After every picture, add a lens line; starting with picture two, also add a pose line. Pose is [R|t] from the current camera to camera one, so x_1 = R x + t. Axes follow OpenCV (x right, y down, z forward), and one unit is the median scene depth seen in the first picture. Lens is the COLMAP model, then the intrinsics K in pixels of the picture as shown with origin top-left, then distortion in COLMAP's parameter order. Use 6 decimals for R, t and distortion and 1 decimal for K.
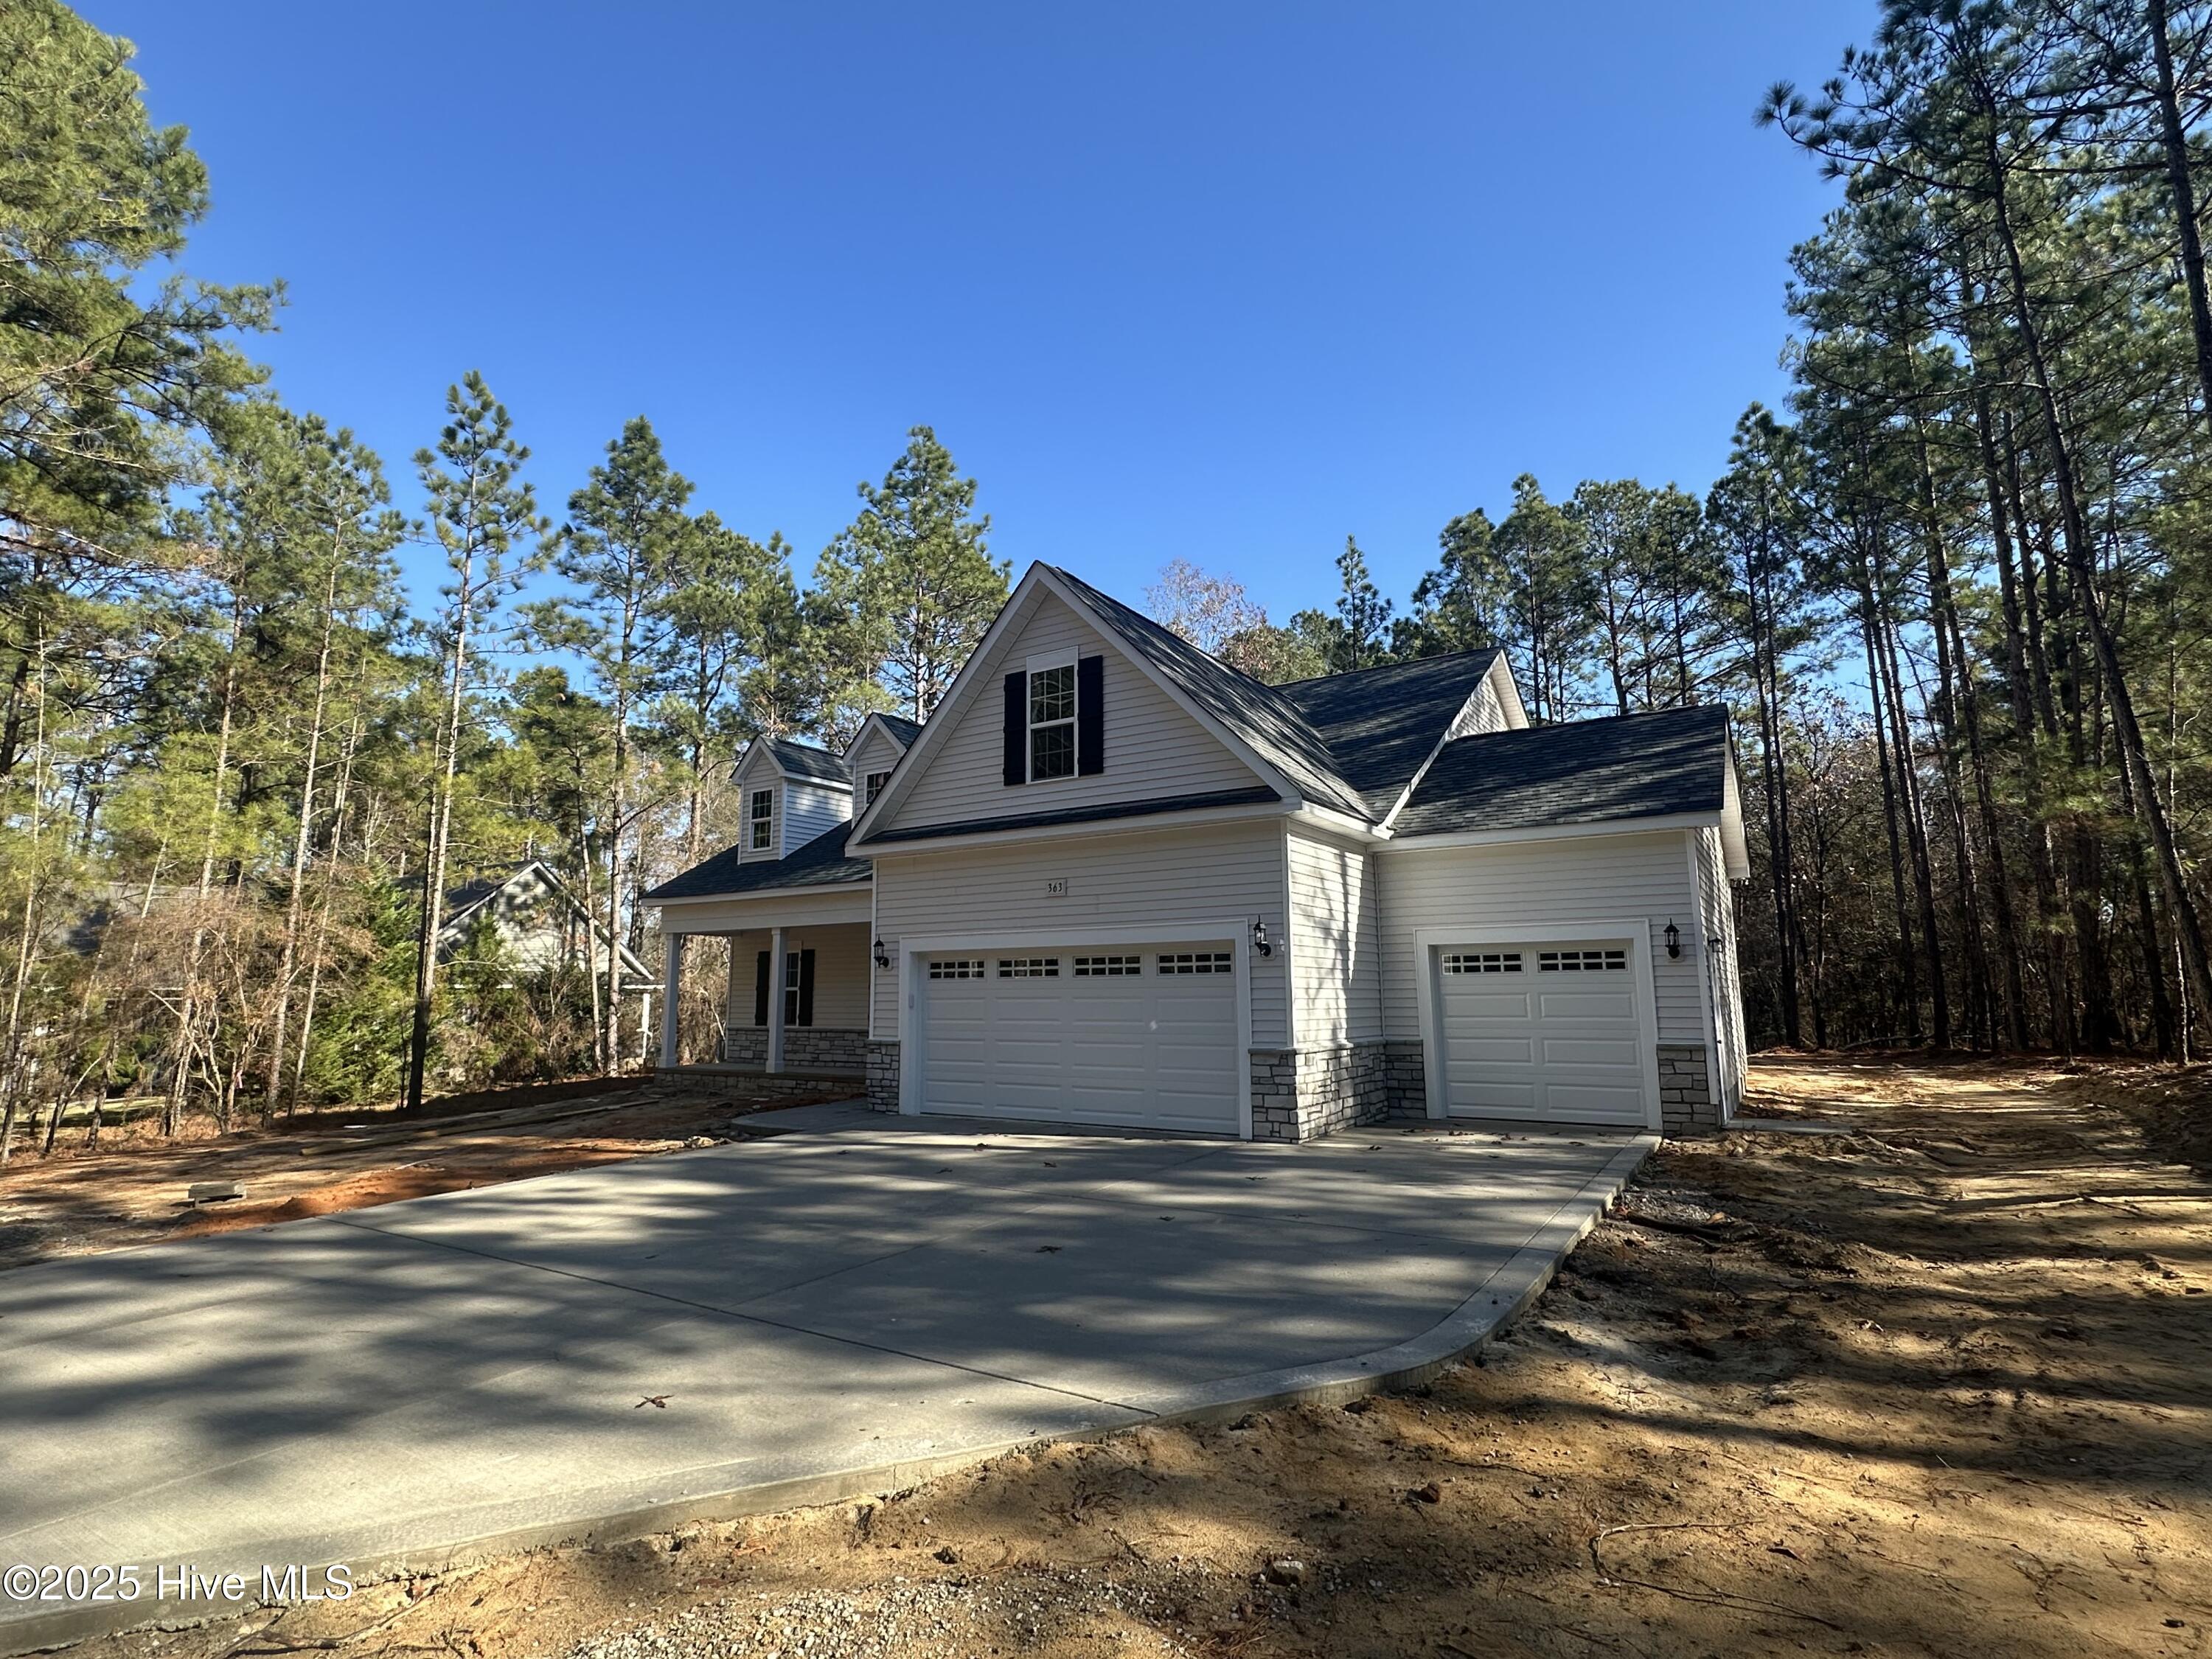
lens RADIAL K [[1090.9, 0, 1117.2], [0, 1090.9, 866.6], [0, 0, 1]] dist [-0.000351, 0.000245]
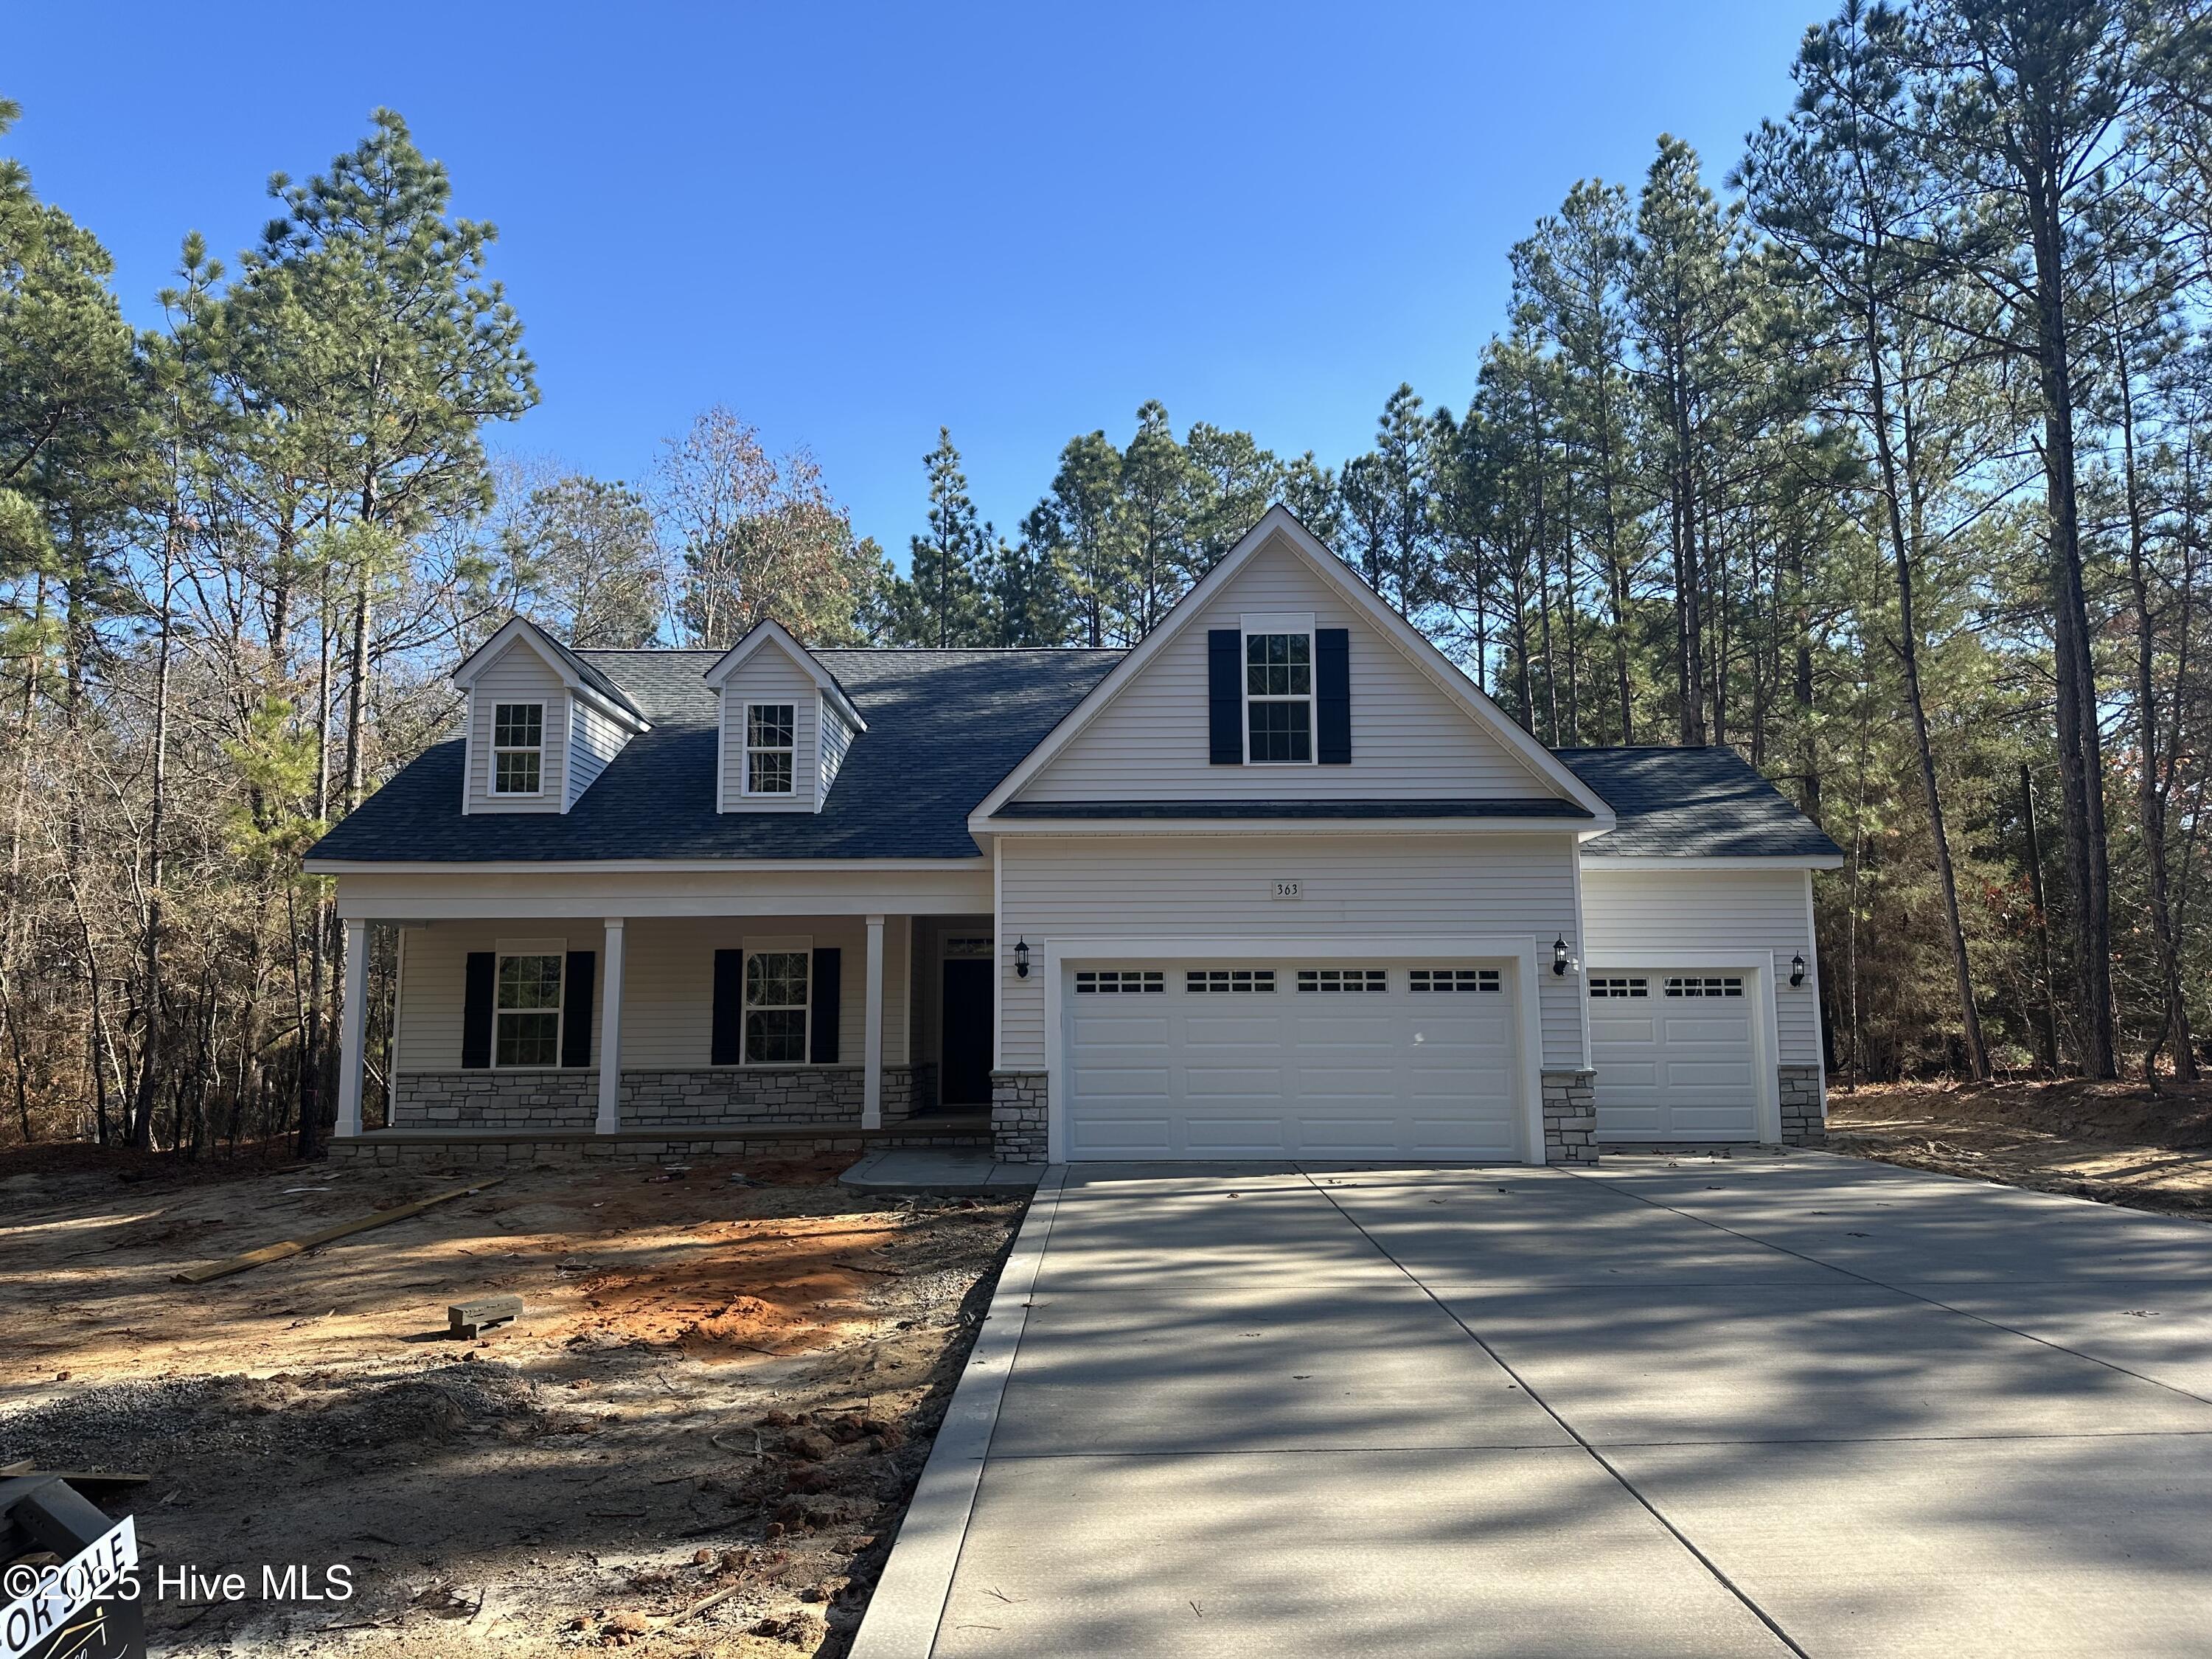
lens RADIAL K [[1548.7, 0, 1102.3], [0, 1548.7, 862.8], [0, 0, 1]] dist [0.087367, -0.002416]
pose [[0.845391, 0.061882, 0.530551, -0.793758], [-0.064089, 0.997842, -0.014264, 0.023840], [-0.530289, -0.021944, 0.847533, 0.034019]]
